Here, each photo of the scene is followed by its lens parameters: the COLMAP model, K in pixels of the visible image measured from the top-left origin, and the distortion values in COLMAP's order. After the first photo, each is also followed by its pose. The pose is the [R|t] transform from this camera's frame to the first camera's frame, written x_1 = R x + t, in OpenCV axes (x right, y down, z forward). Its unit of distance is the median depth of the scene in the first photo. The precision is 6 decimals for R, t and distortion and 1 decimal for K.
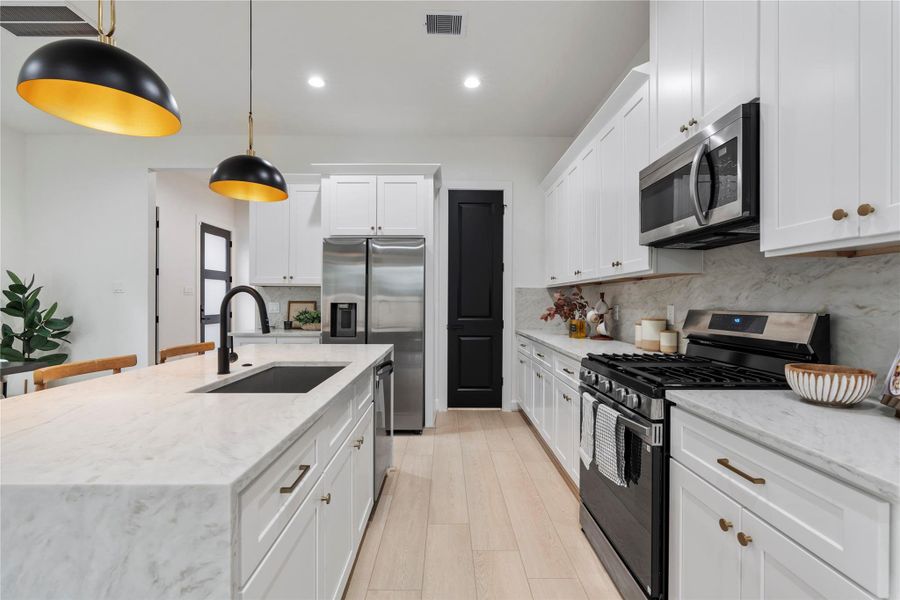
lens RADIAL K [[395.2, 0, 451.8], [0, 395.2, 298.6], [0, 0, 1]] dist [-0.000746, -0.000066]
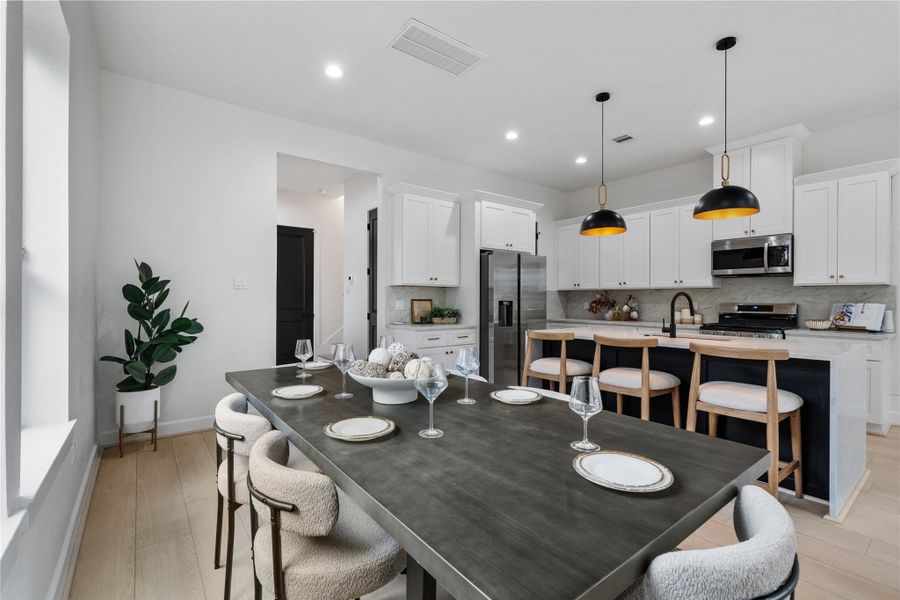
lens RADIAL K [[408.2, 0, 453.8], [0, 408.2, 298.8], [0, 0, 1]] dist [-0.008513, 0.004326]
pose [[0.813753, -0.002114, 0.581207, -1.023335], [-0.004608, 0.999938, 0.010089, -0.007091], [-0.581192, -0.010888, 0.813693, -0.006858]]
